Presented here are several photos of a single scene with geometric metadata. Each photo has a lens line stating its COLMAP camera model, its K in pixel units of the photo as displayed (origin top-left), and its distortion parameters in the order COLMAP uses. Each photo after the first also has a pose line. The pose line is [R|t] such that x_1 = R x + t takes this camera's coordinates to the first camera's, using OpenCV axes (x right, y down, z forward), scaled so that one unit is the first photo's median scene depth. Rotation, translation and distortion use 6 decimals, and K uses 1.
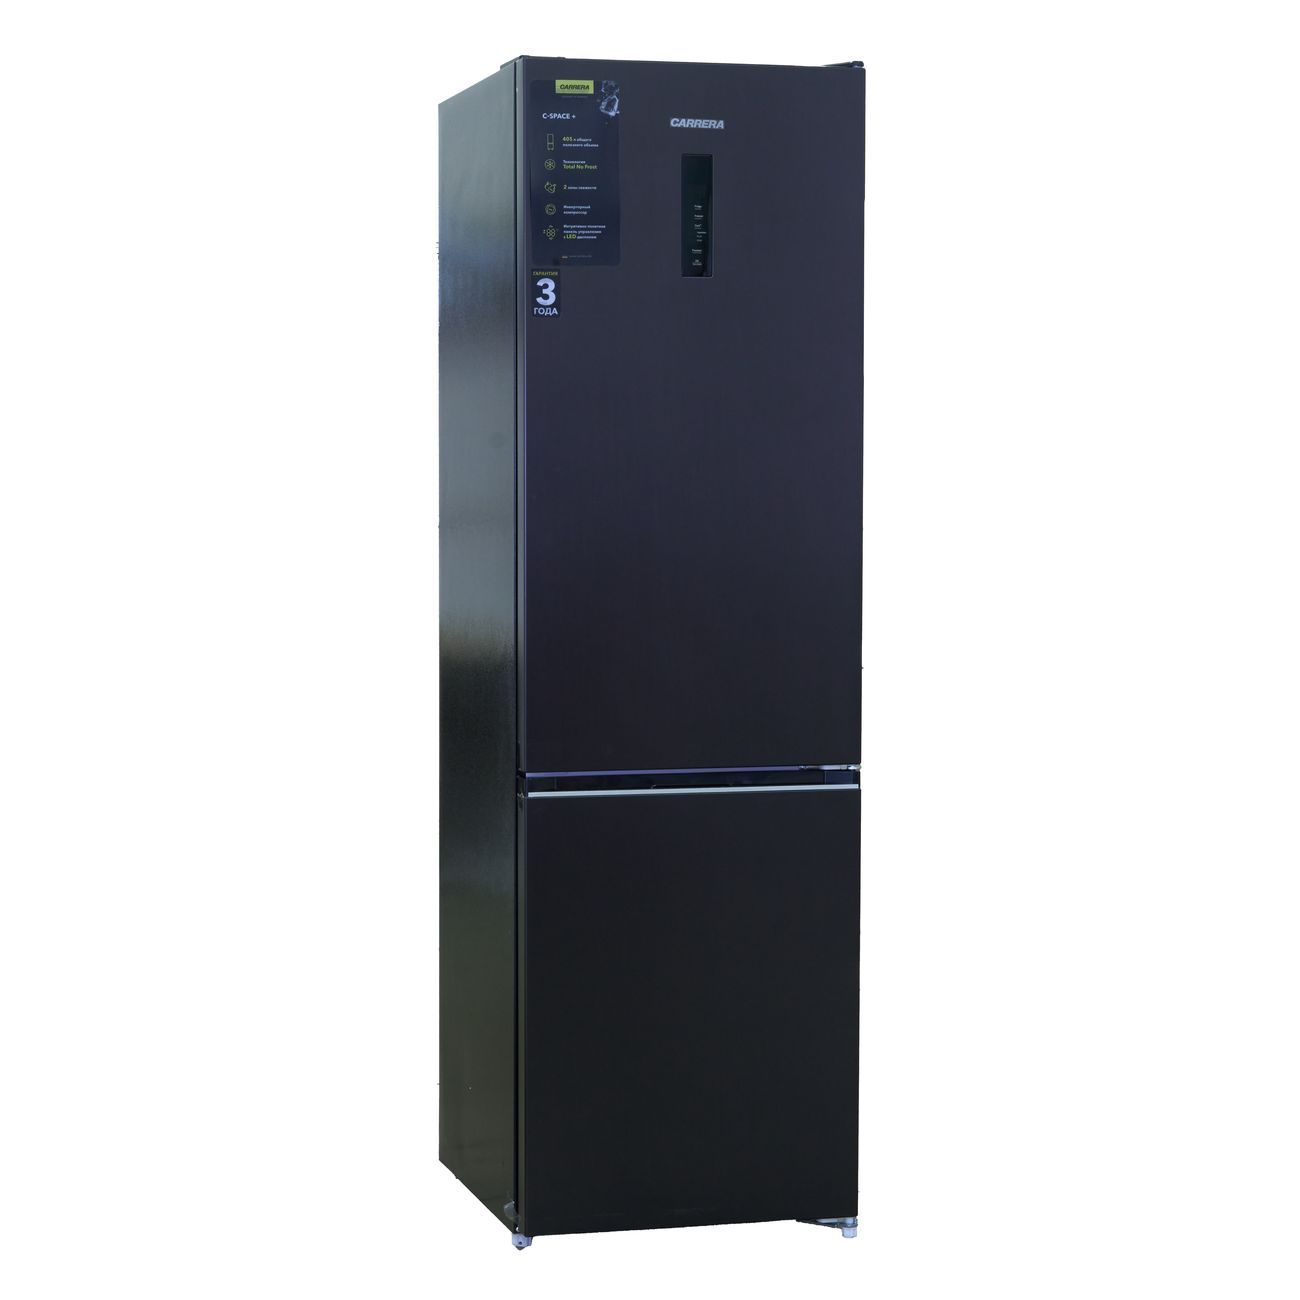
lens RADIAL K [[3240.0, 0, 650.0], [0, 3240.0, 650.0], [0, 0, 1]] dist [0.013740, 0.094495]
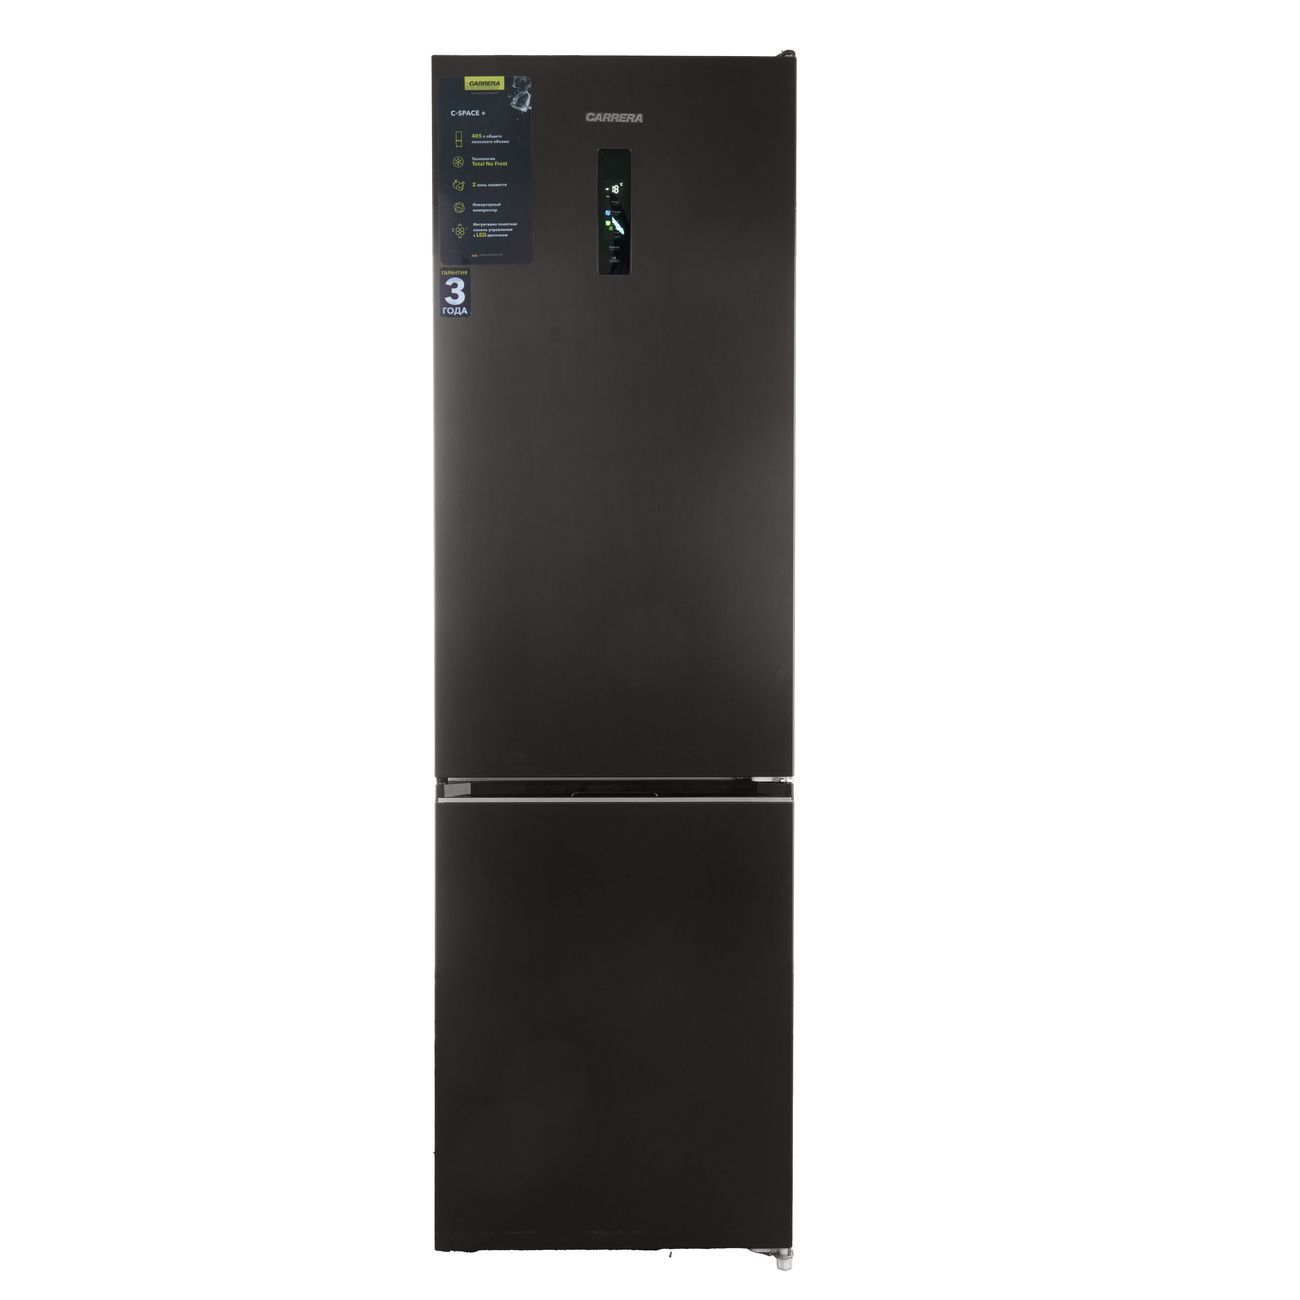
lens RADIAL K [[1786.6, 0, 650.0], [0, 1786.6, 650.0], [0, 0, 1]] dist [0.028477, -0.041167]
pose [[0.969153, 0.003650, -0.246433, 0.160282], [-0.012660, 0.999308, -0.034986, 0.017231], [0.246135, 0.037026, 0.968528, 0.488976]]
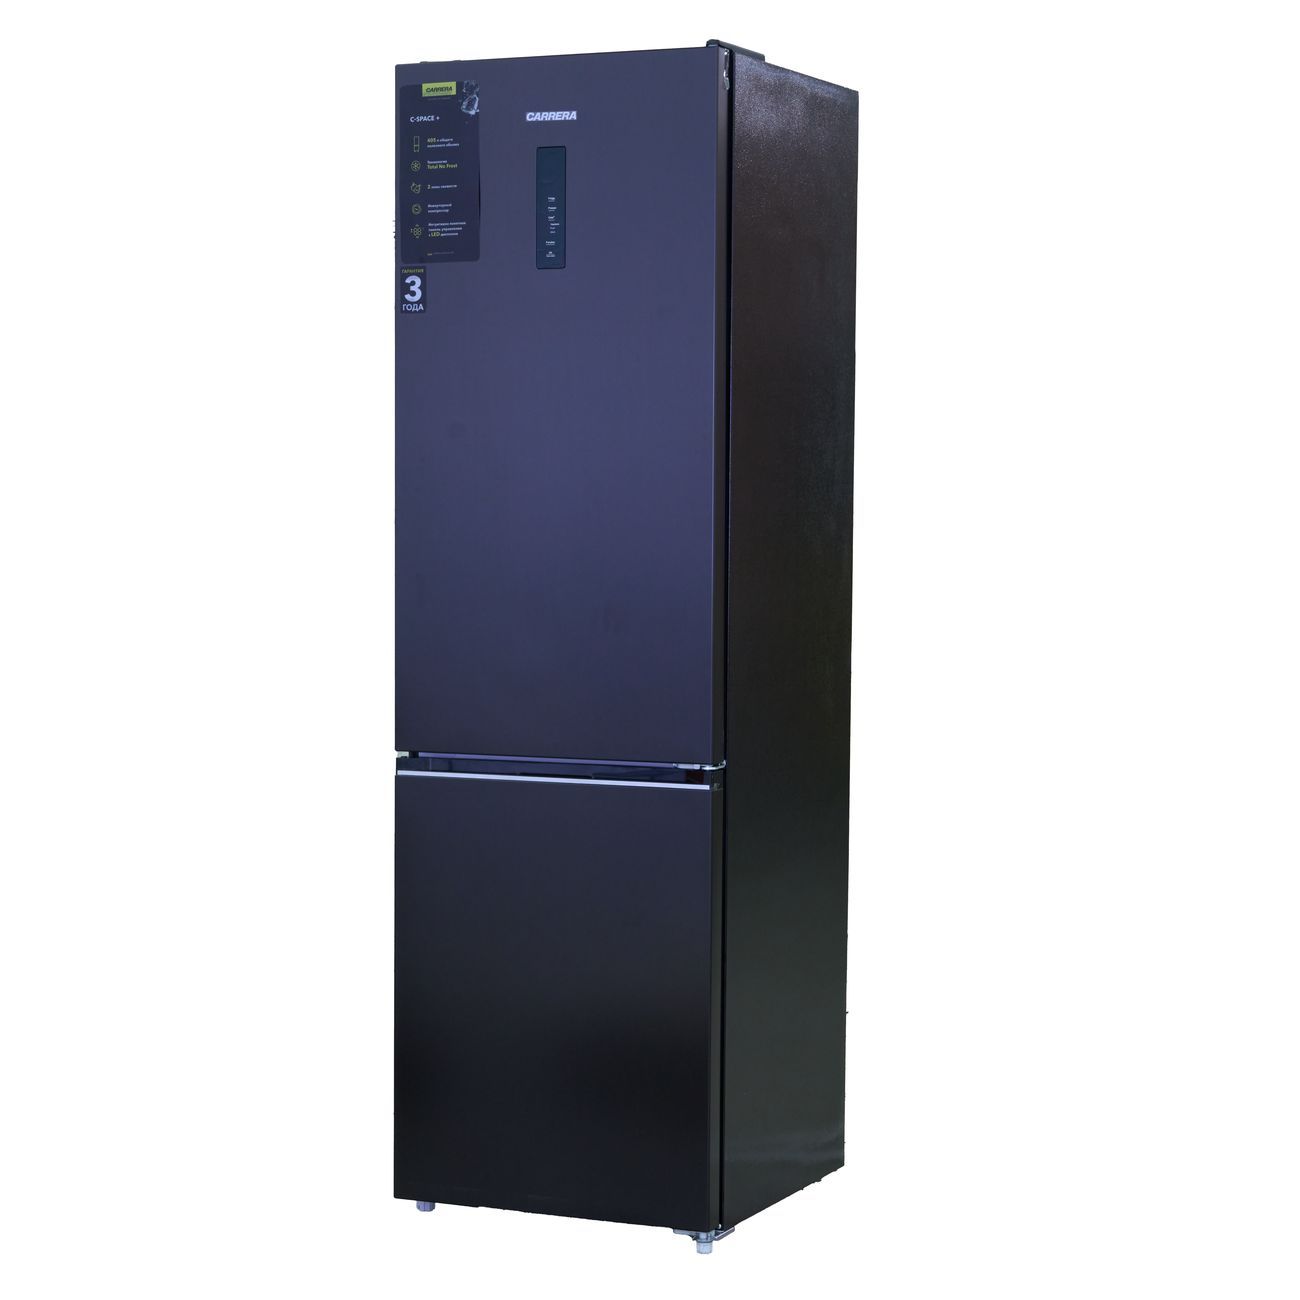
lens RADIAL K [[3240.0, 0, 650.0], [0, 3240.0, 650.0], [0, 0, 1]] dist [0.013740, 0.094495]
pose [[0.772428, 0.036276, -0.634065, 0.687741], [-0.041040, 0.999132, 0.007166, -0.005447], [0.633775, 0.020486, 0.773246, 0.247374]]
